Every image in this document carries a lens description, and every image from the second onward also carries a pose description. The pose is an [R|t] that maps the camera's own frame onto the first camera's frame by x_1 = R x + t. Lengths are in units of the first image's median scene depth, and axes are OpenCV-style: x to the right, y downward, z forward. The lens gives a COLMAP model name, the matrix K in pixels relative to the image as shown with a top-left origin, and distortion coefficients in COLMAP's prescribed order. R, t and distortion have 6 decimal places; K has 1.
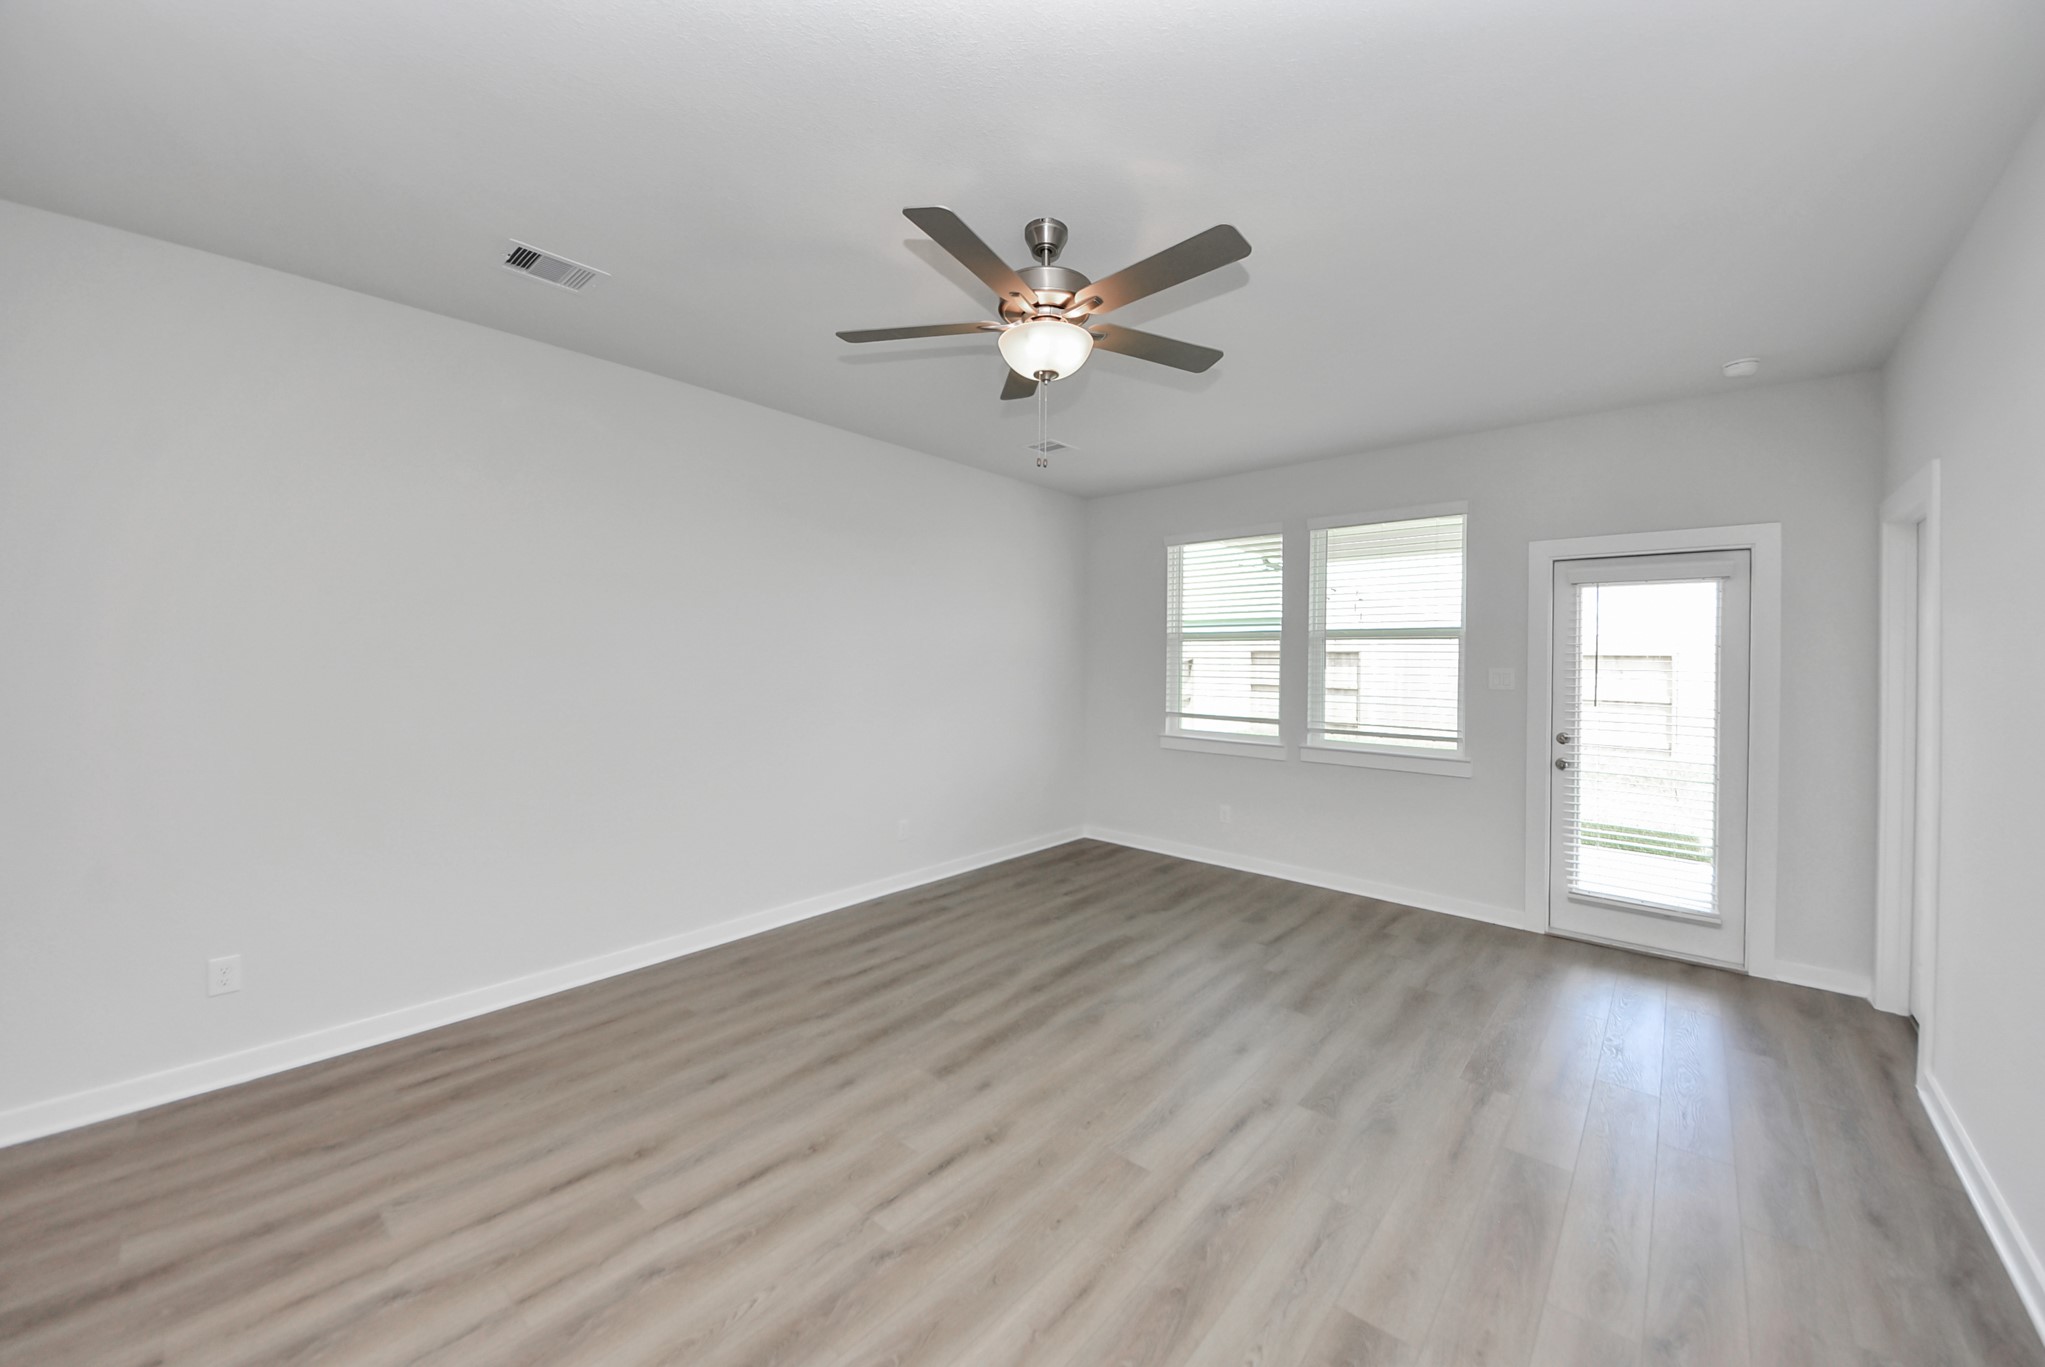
lens RADIAL K [[739.8, 0, 1019.9], [0, 739.8, 671.9], [0, 0, 1]] dist [0.003640, -0.002134]
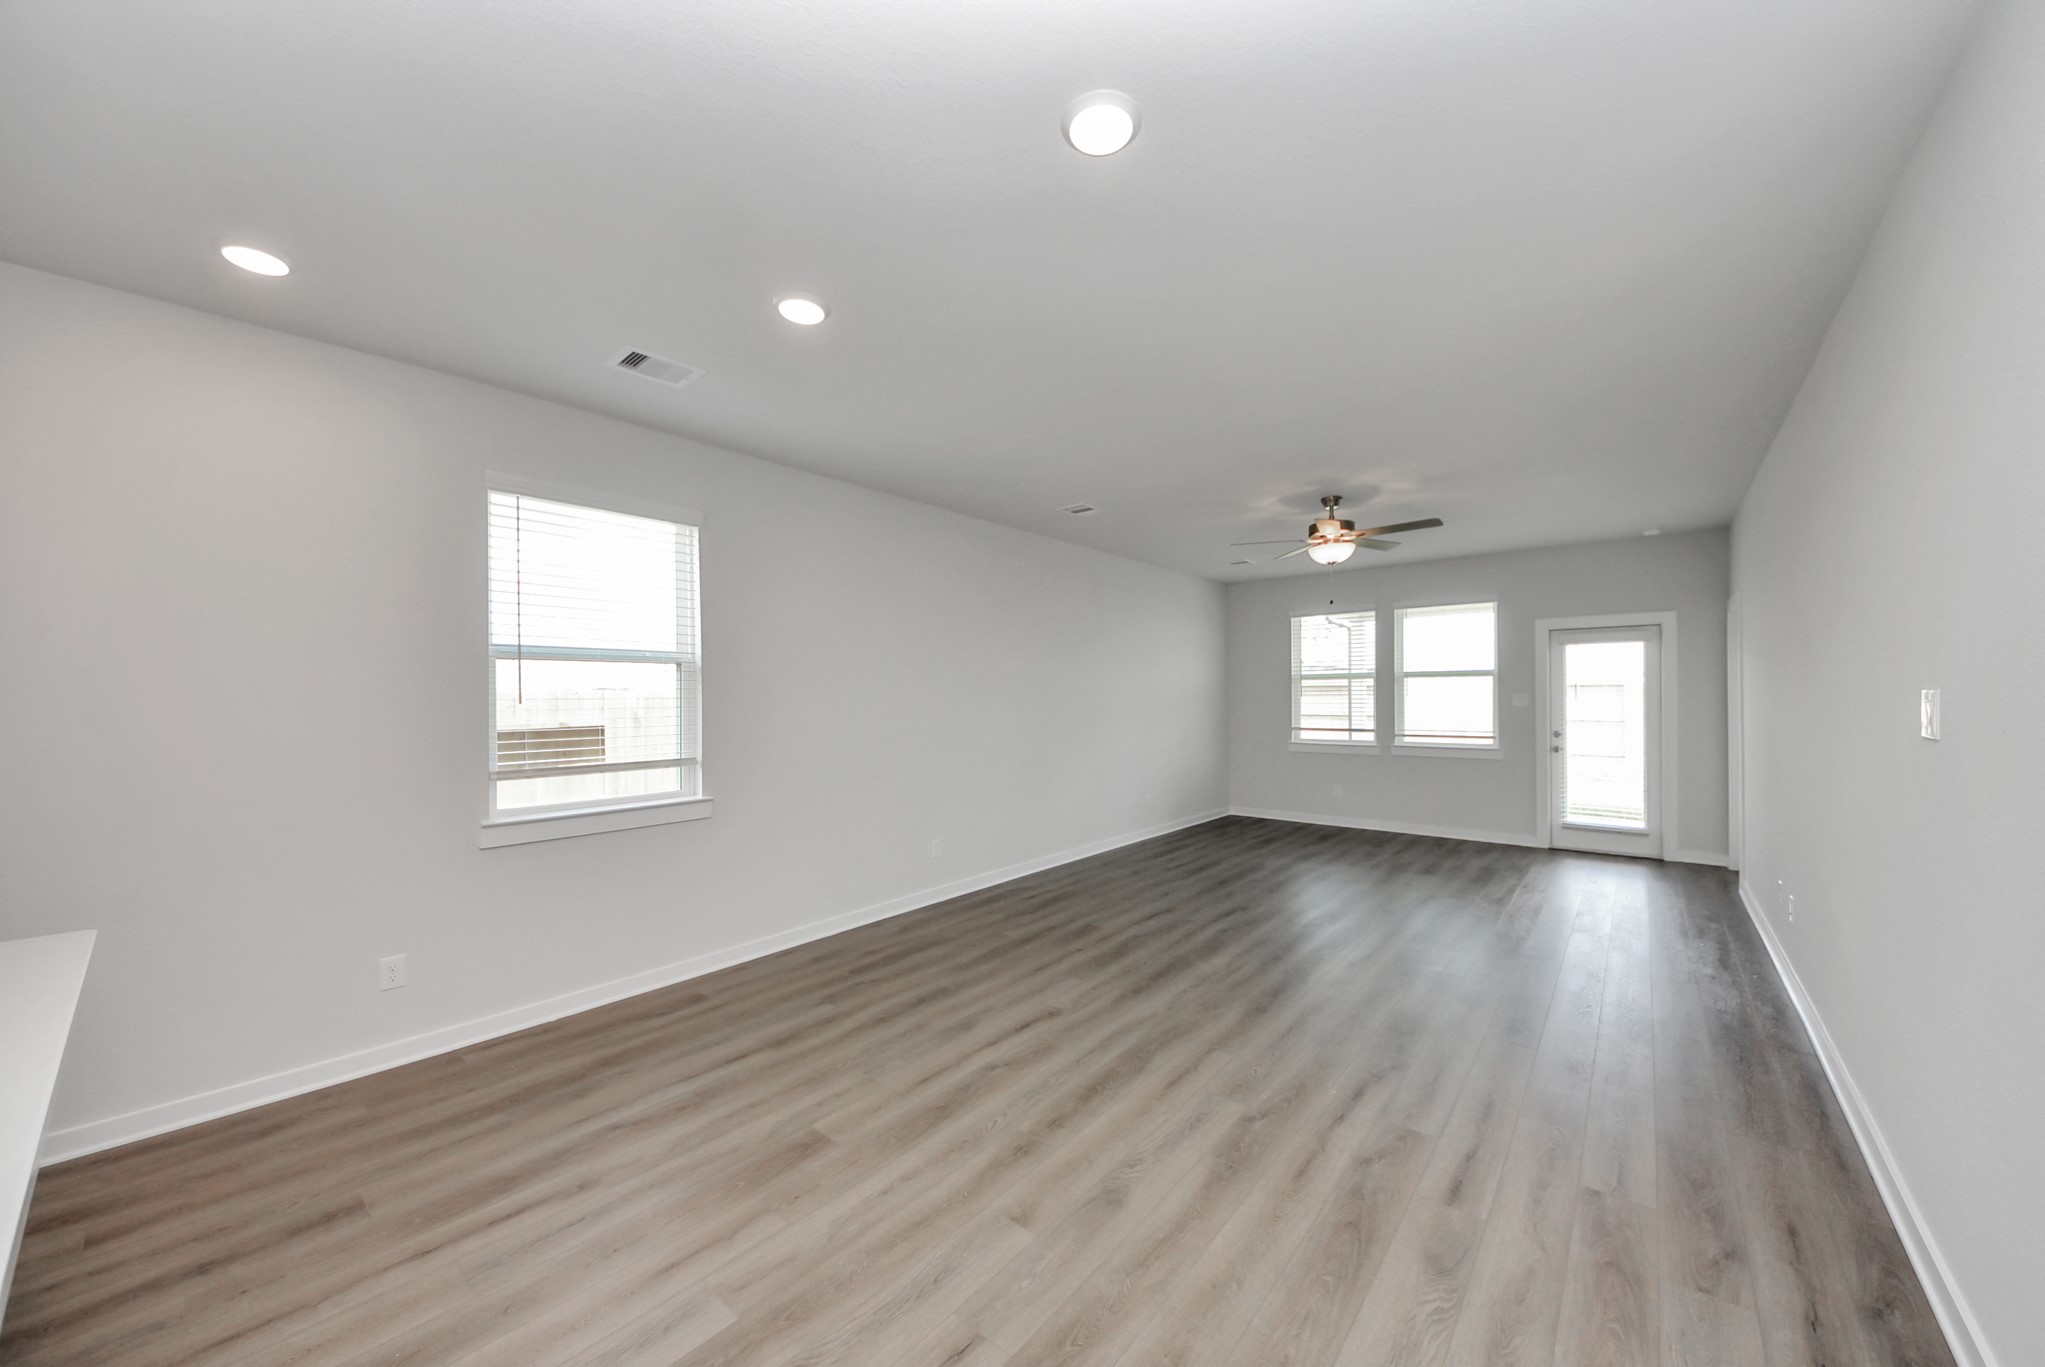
lens RADIAL K [[709.6, 0, 1020.1], [0, 709.6, 713.8], [0, 0, 1]] dist [0.008874, -0.000610]
pose [[0.999722, -0.020115, 0.012313, -0.528965], [0.020099, 0.999797, 0.001366, 0.016667], [-0.012338, -0.001118, 0.999923, -0.635437]]
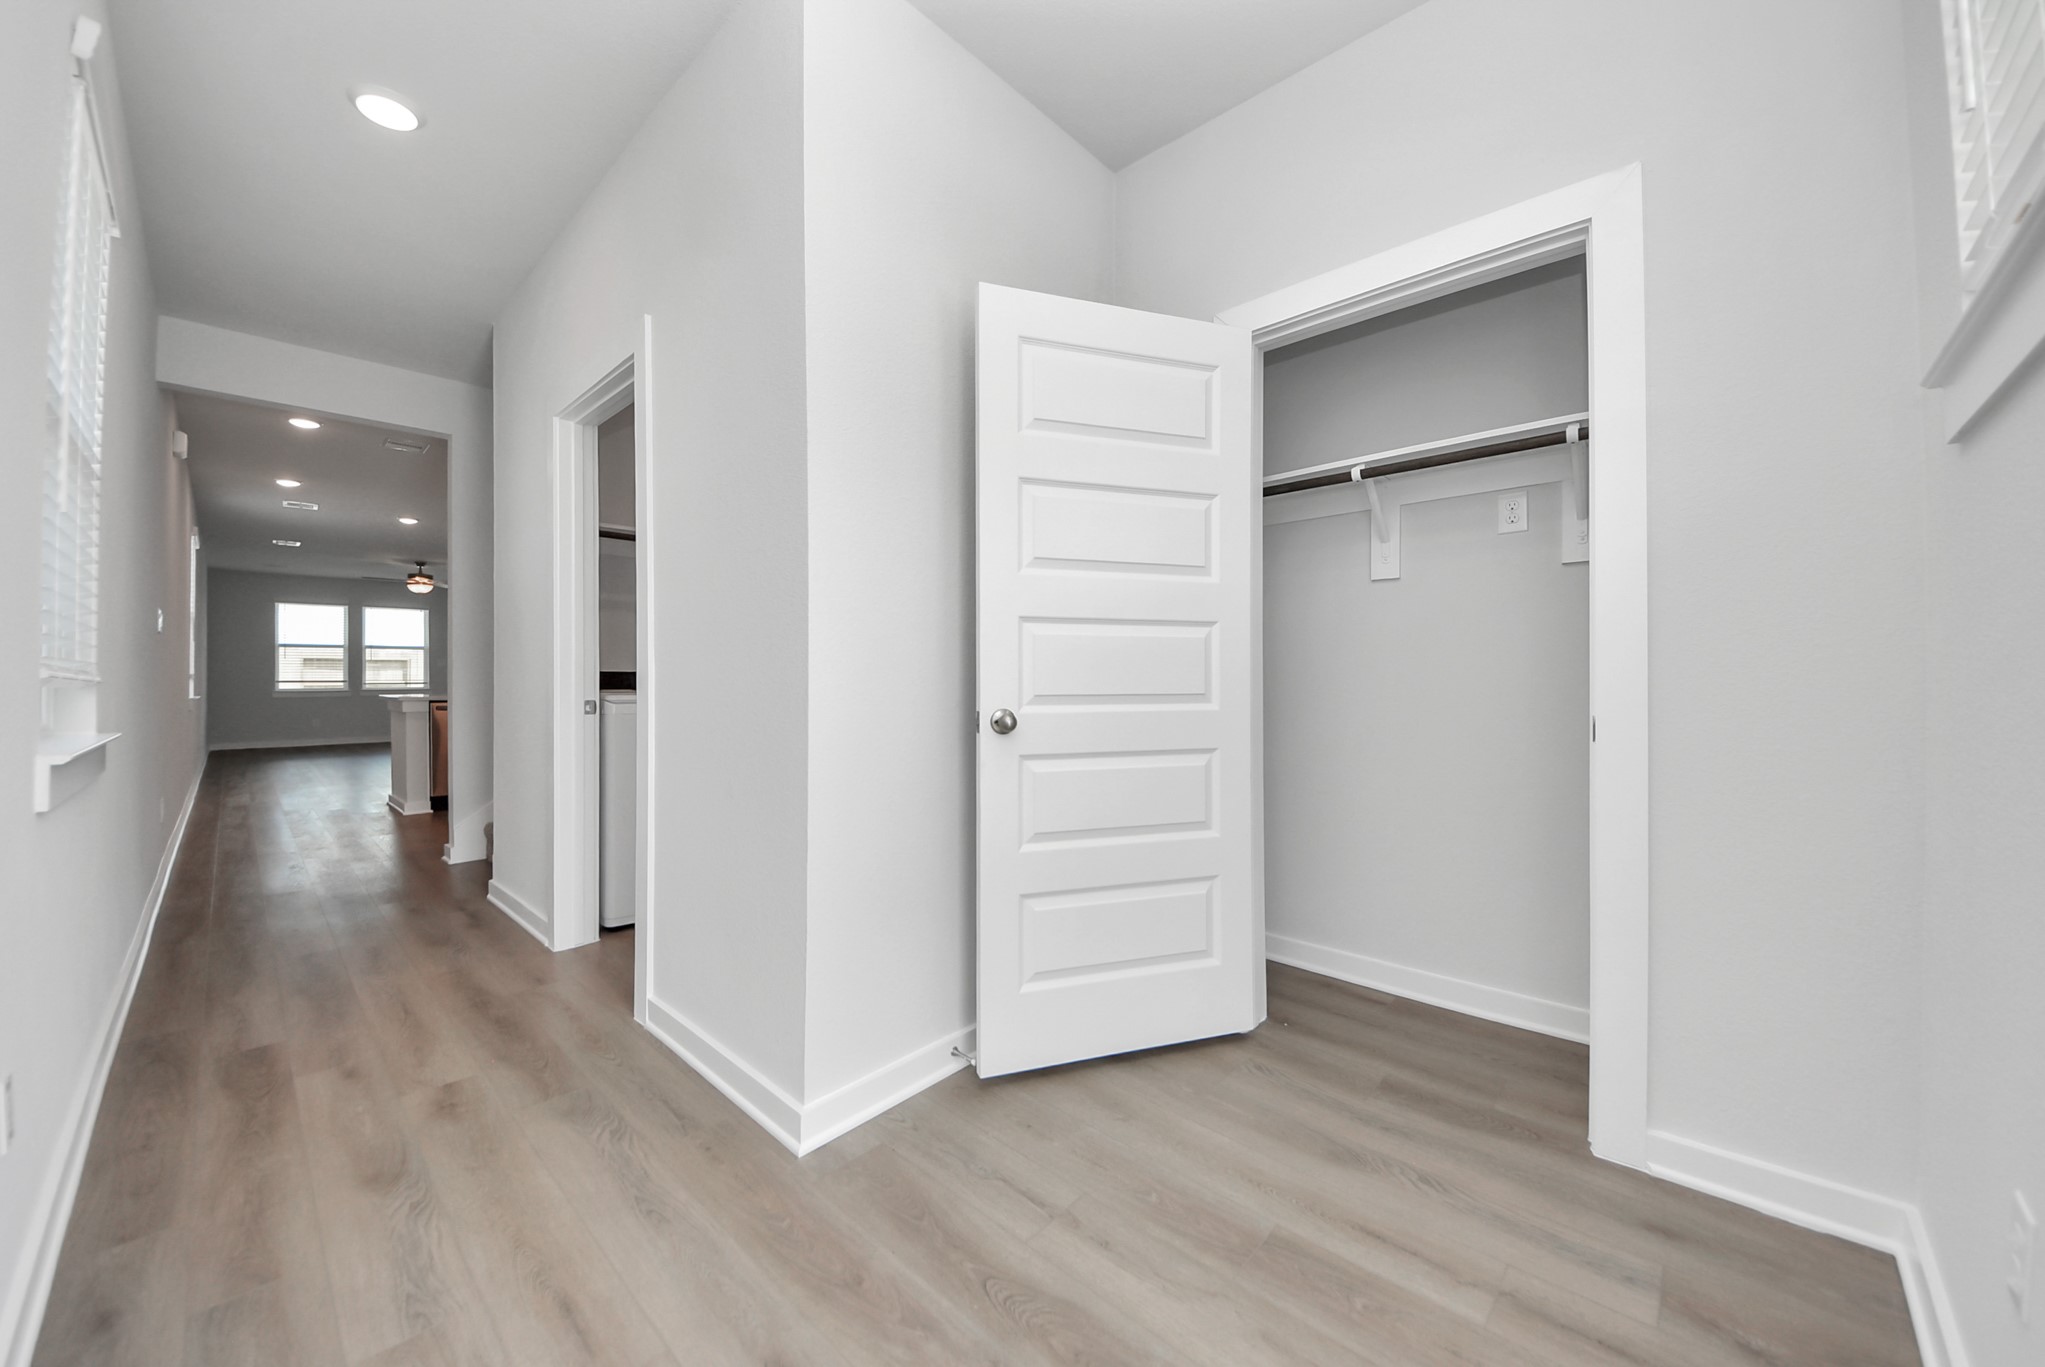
lens RADIAL K [[739.8, 0, 1016.2], [0, 739.8, 665.0], [0, 0, 1]] dist [0.003640, -0.002134]
pose [[0.037990, 0.002268, 0.999276, -2.584676], [0.027031, 0.999629, -0.003297, 0.101944], [-0.998912, 0.027136, 0.037915, -1.695325]]
